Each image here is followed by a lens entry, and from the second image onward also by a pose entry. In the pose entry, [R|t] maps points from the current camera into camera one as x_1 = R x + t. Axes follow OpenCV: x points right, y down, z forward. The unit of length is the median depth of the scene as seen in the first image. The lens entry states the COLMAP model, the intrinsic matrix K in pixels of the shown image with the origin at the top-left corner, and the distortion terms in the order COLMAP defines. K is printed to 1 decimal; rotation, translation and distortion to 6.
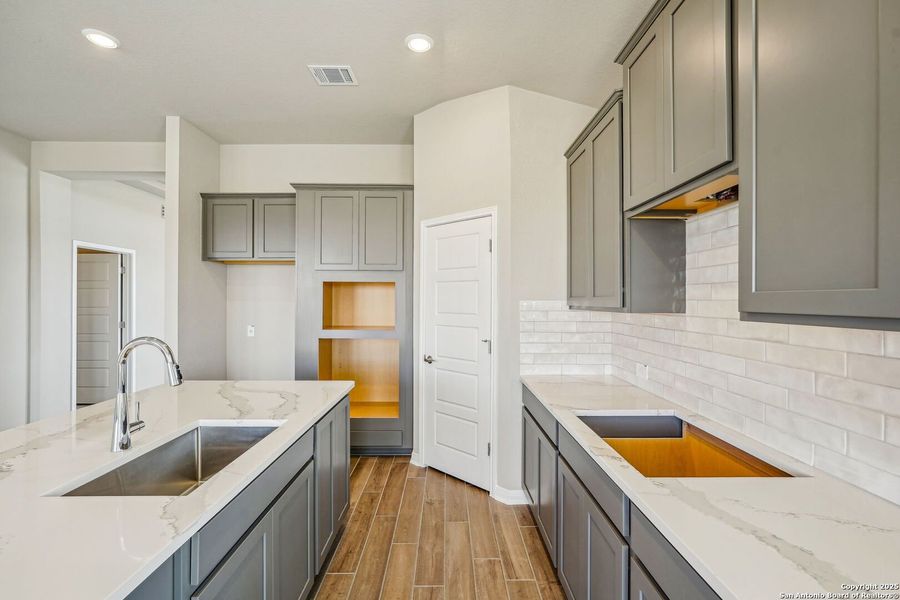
lens RADIAL K [[416.5, 0, 452.5], [0, 416.5, 296.9], [0, 0, 1]] dist [-0.002936, 0.000594]
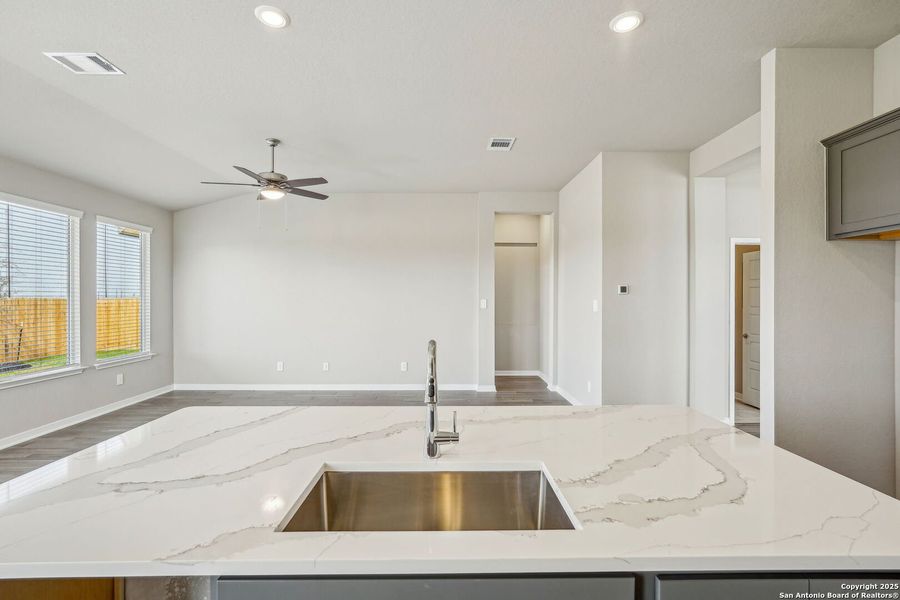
lens RADIAL K [[408.3, 0, 454.7], [0, 408.3, 299.2], [0, 0, 1]] dist [-0.001389, -0.000057]
pose [[0.015628, 0.001831, -0.999876, 0.050893], [0.004954, 0.999986, 0.001908, 0.004399], [0.999866, -0.004983, 0.015619, 0.412638]]
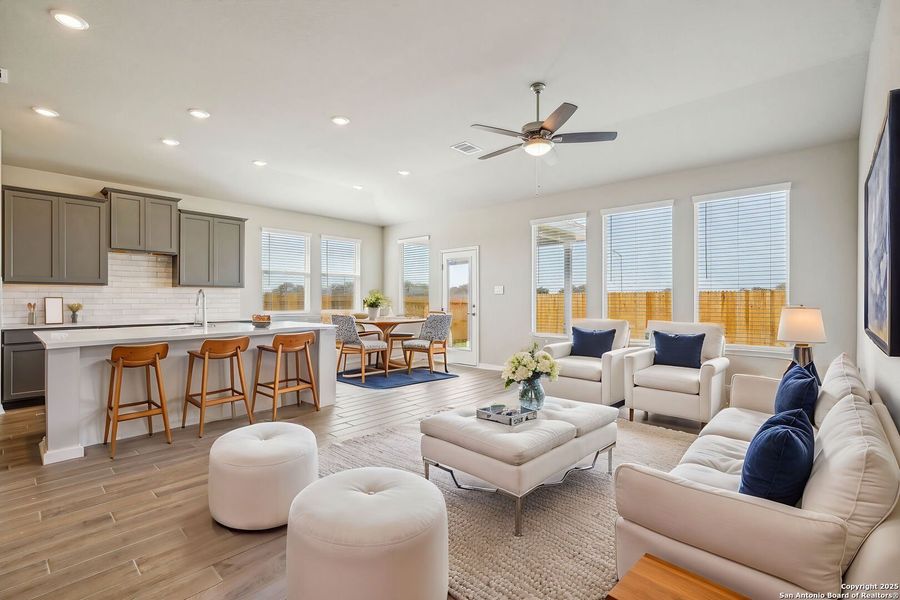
lens RADIAL K [[416.5, 0, 452.5], [0, 416.5, 296.9], [0, 0, 1]] dist [-0.002936, 0.000594]
pose [[-0.739549, 0.003393, 0.673094, -1.605529], [-0.004009, 0.999947, -0.009446, 0.069675], [-0.673091, -0.009684, -0.739497, 0.790832]]
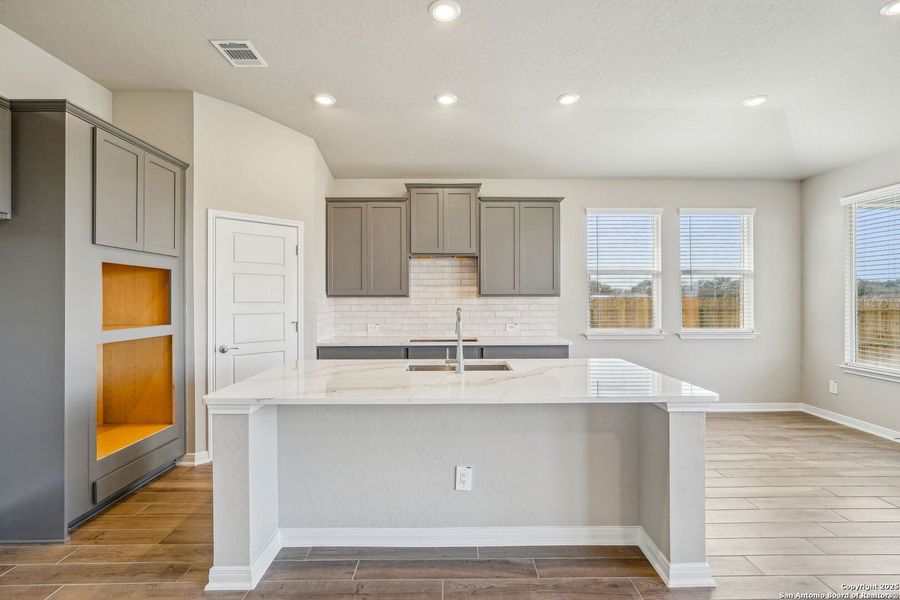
lens RADIAL K [[416.5, 0, 452.5], [0, 416.5, 296.9], [0, 0, 1]] dist [-0.002936, 0.000594]
pose [[-0.018325, 0.001186, 0.999831, -1.000356], [-0.001507, 0.999998, -0.001214, 0.021614], [-0.999831, -0.001529, -0.018323, 0.426284]]
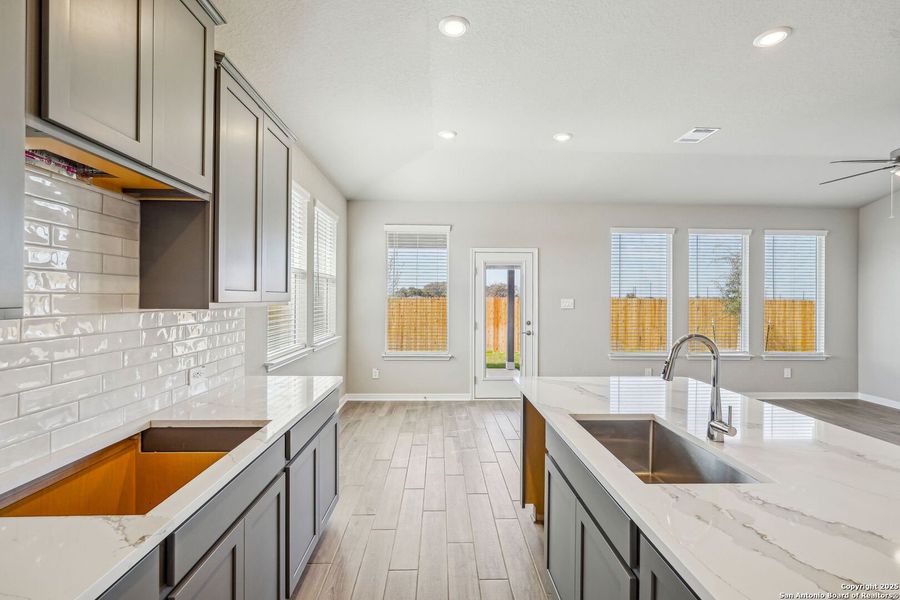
lens RADIAL K [[408.3, 0, 454.7], [0, 408.3, 299.2], [0, 0, 1]] dist [-0.001389, -0.000057]
pose [[-0.999296, -0.008864, -0.036458, -0.038287], [-0.008872, 0.999961, 0.000064, 0.006456], [0.036456, 0.000387, -0.999335, 0.798284]]
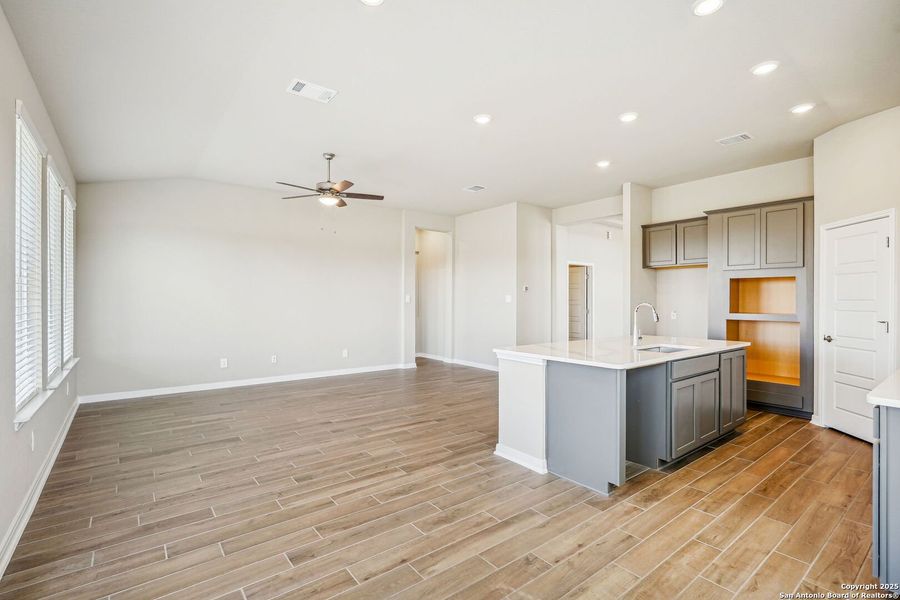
lens RADIAL K [[416.5, 0, 452.5], [0, 416.5, 296.9], [0, 0, 1]] dist [-0.002936, 0.000594]
pose [[0.612458, -0.004814, -0.790488, 0.213248], [0.001780, 0.999987, -0.004711, 0.028794], [0.790501, 0.001478, 0.612459, -0.563375]]
